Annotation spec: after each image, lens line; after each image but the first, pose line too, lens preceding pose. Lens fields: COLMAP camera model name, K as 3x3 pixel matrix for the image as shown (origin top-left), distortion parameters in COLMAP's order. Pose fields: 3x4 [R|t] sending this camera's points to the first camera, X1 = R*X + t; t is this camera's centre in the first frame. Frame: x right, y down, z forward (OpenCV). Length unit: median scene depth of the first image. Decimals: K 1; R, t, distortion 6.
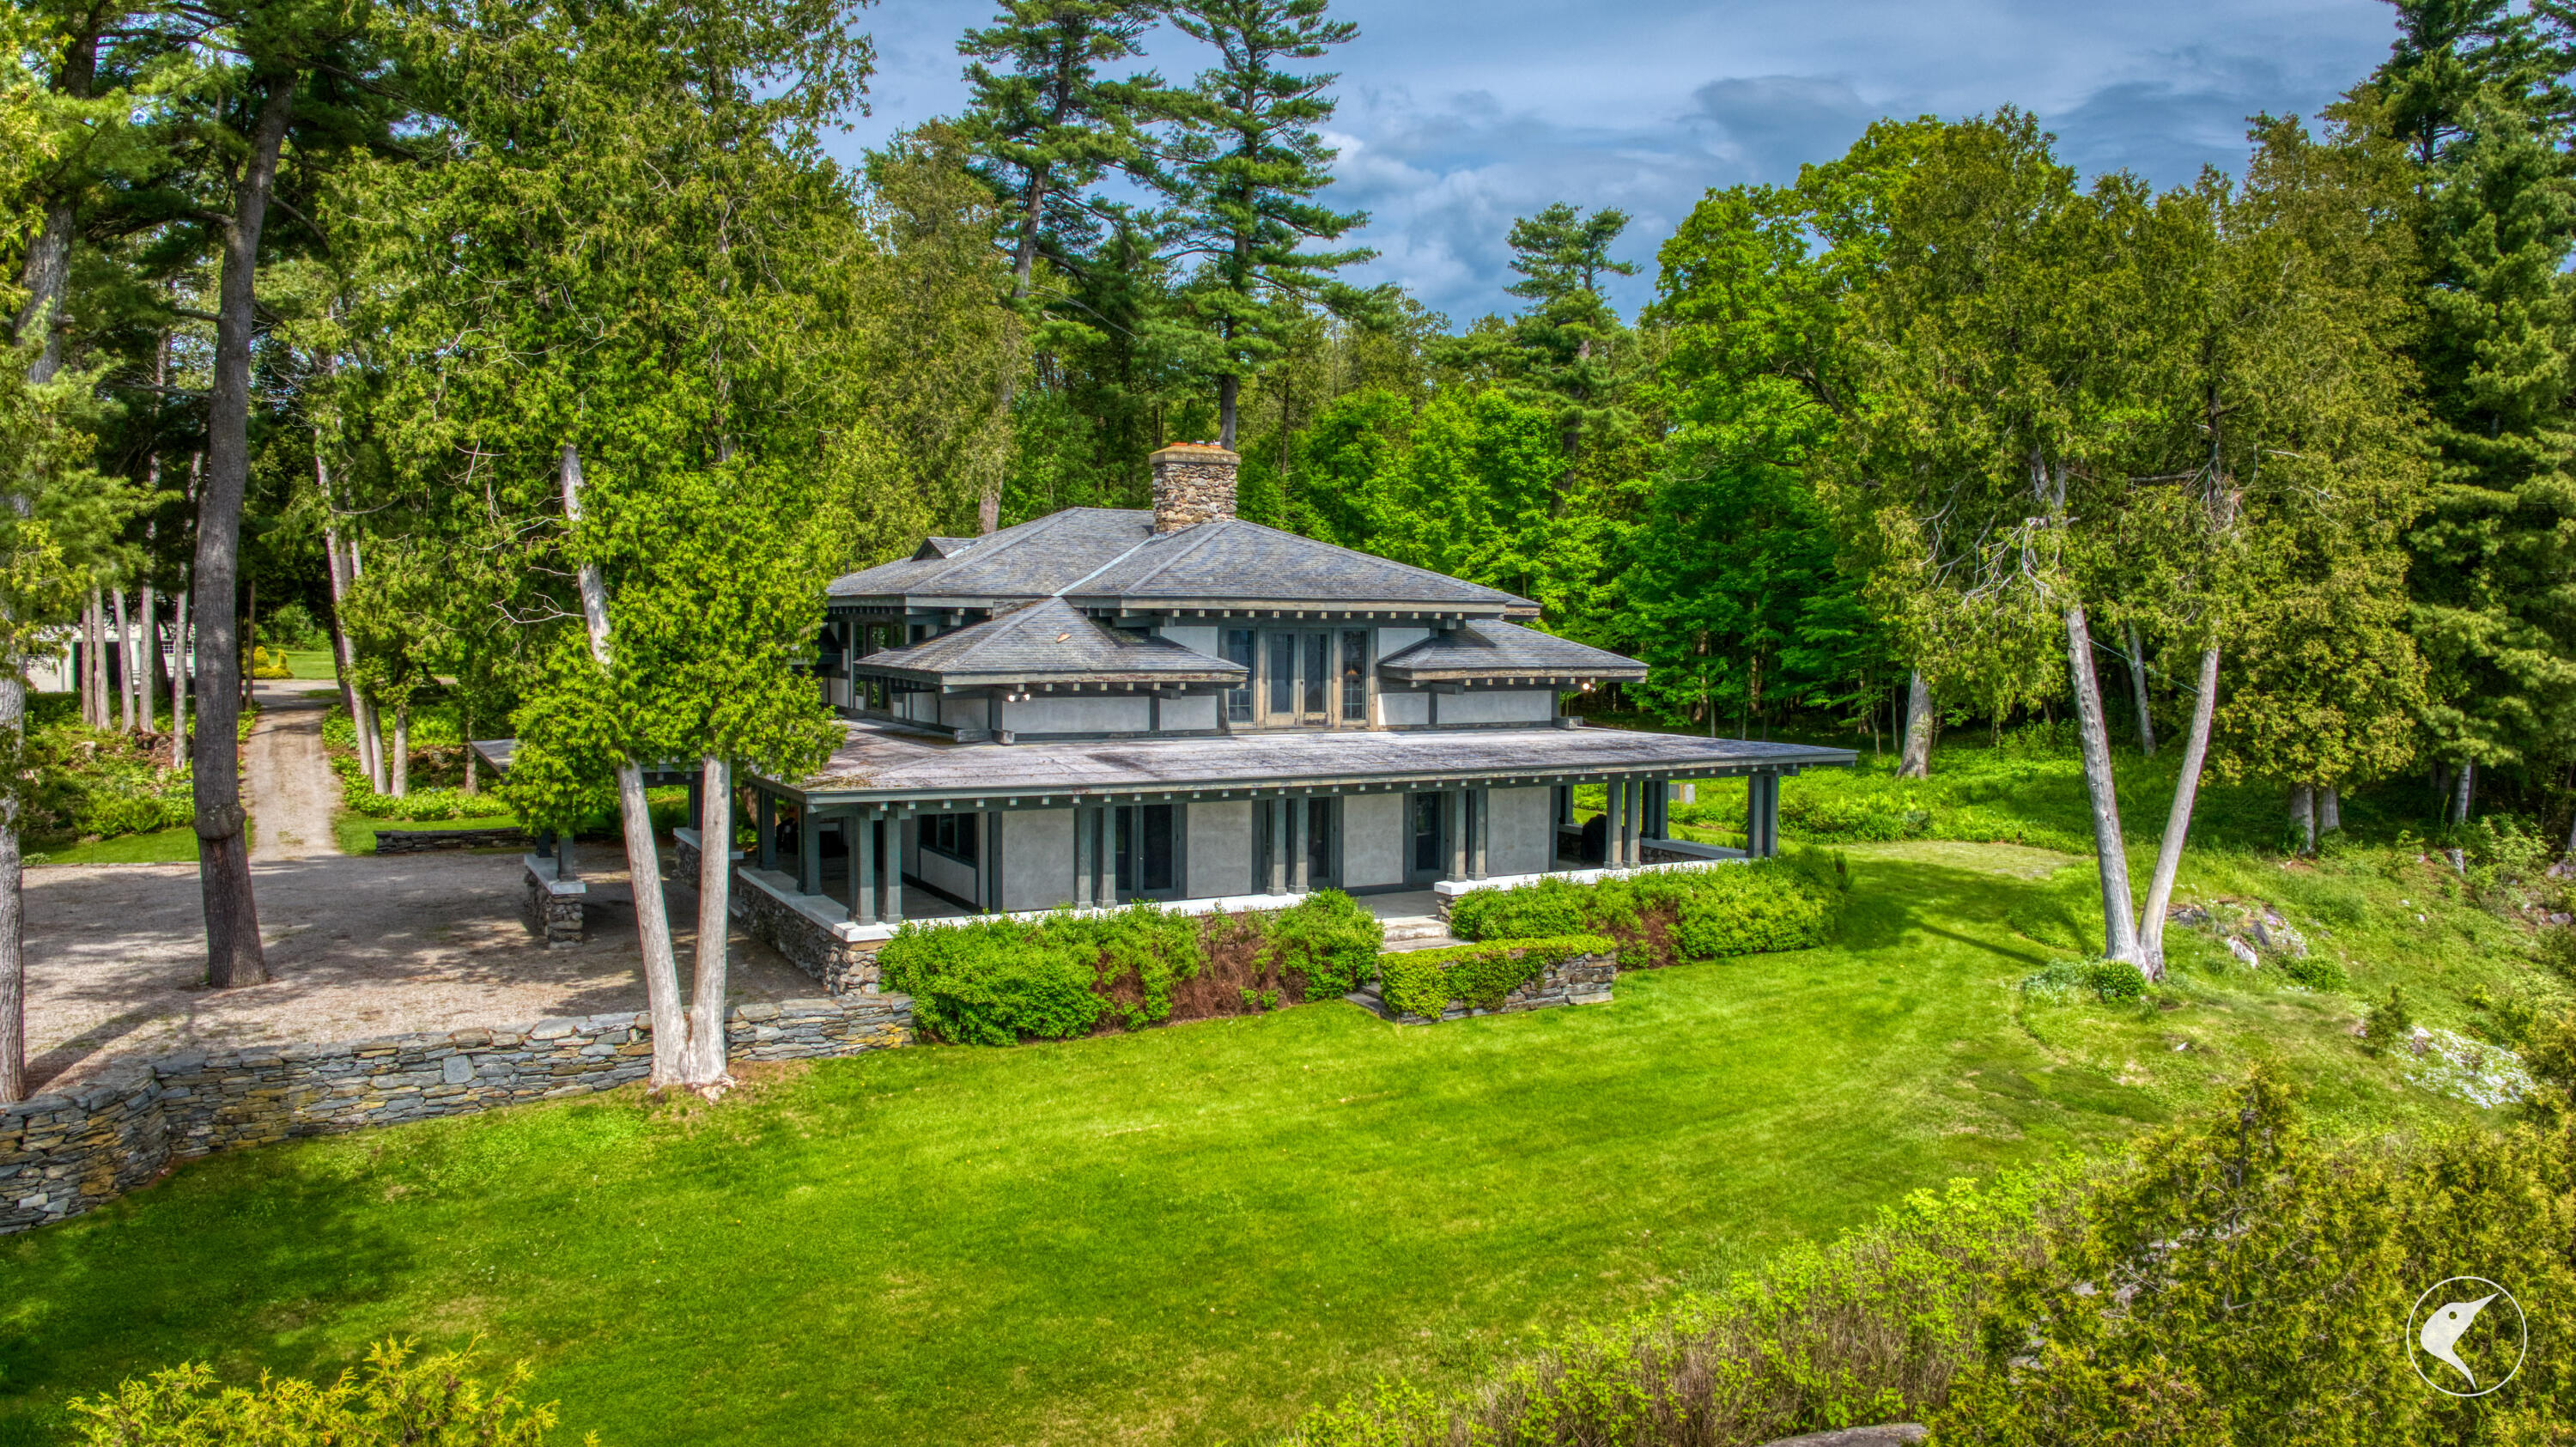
lens RADIAL K [[1824.4, 0, 1274.8], [0, 1824.4, 688.0], [0, 0, 1]] dist [-0.105920, -0.006632]
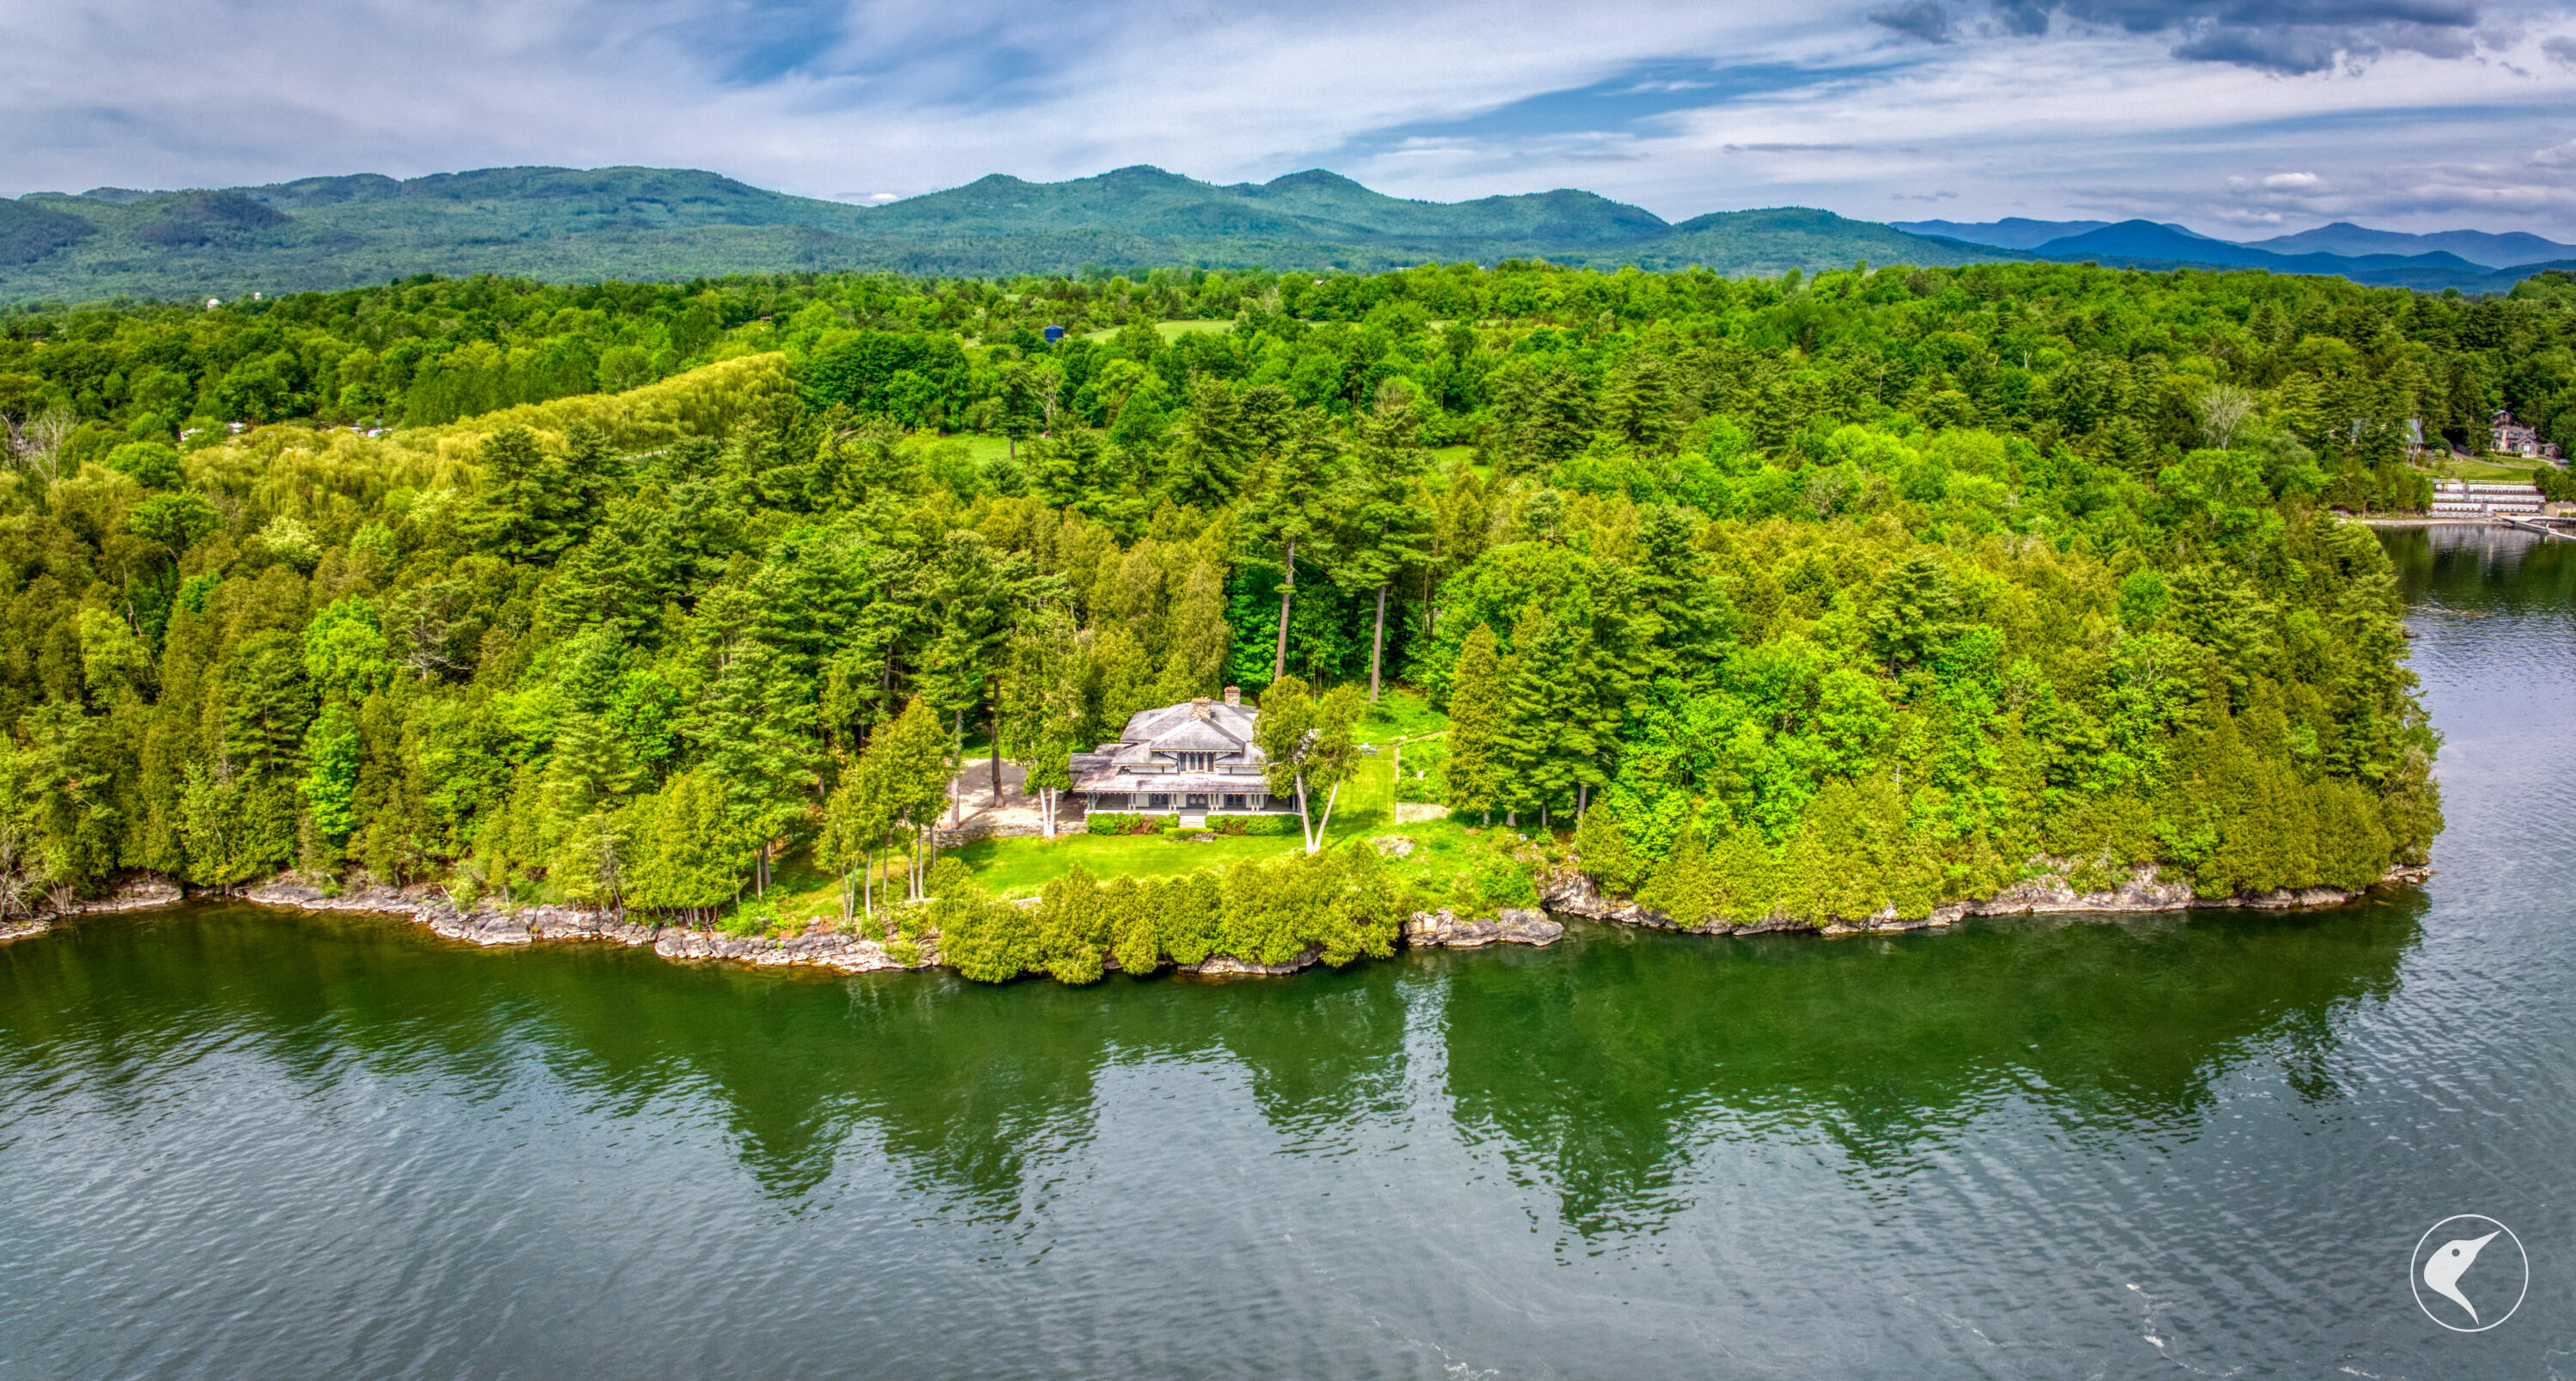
lens RADIAL K [[1848.6, 0, 1288.0], [0, 1848.6, 690.5], [0, 0, 1]] dist [-0.102575, -0.005479]
pose [[0.857468, 0.099123, -0.504900, 2.689336], [-0.008870, 0.983970, 0.178111, -1.075008], [0.514461, -0.148246, 0.844602, -2.960588]]
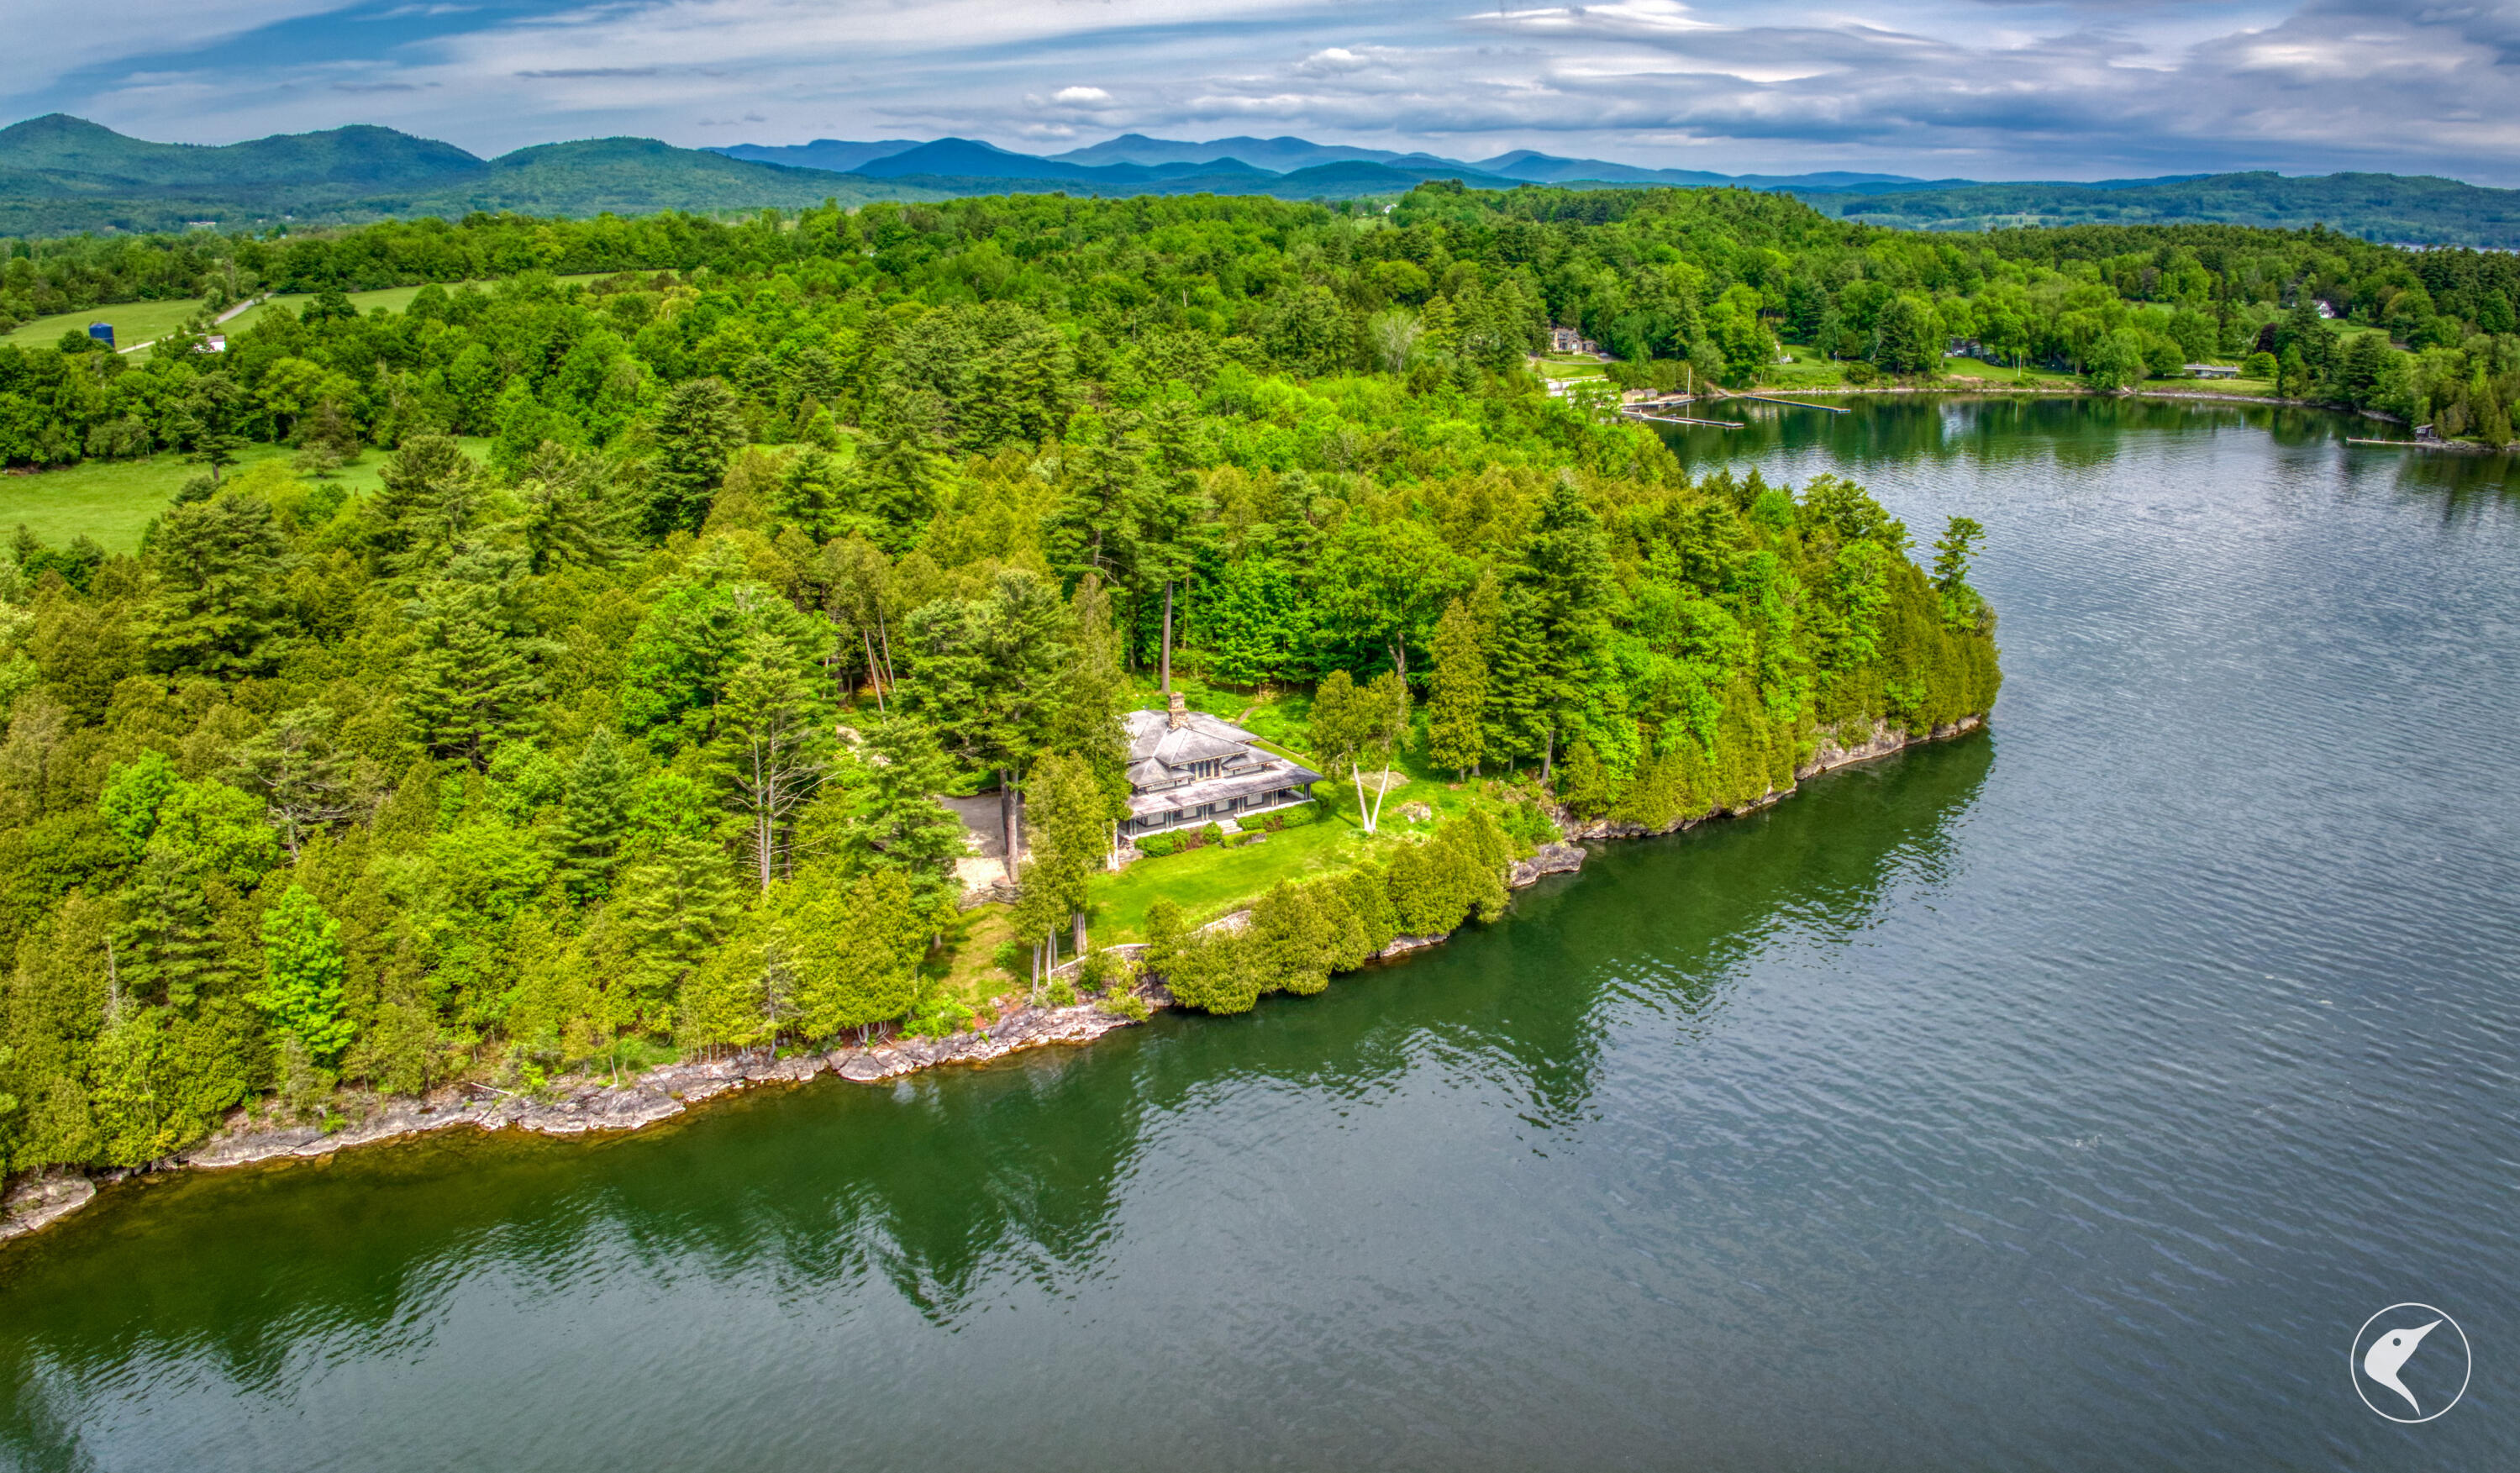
lens RADIAL K [[1917.2, 0, 1260.2], [0, 1917.2, 704.8], [0, 0, 1]] dist [-0.116790, -0.000206]
pose [[0.997889, -0.039997, 0.051160, -0.096068], [0.027822, 0.975170, 0.219705, -1.314731], [-0.058677, -0.217818, 0.974224, -3.979773]]
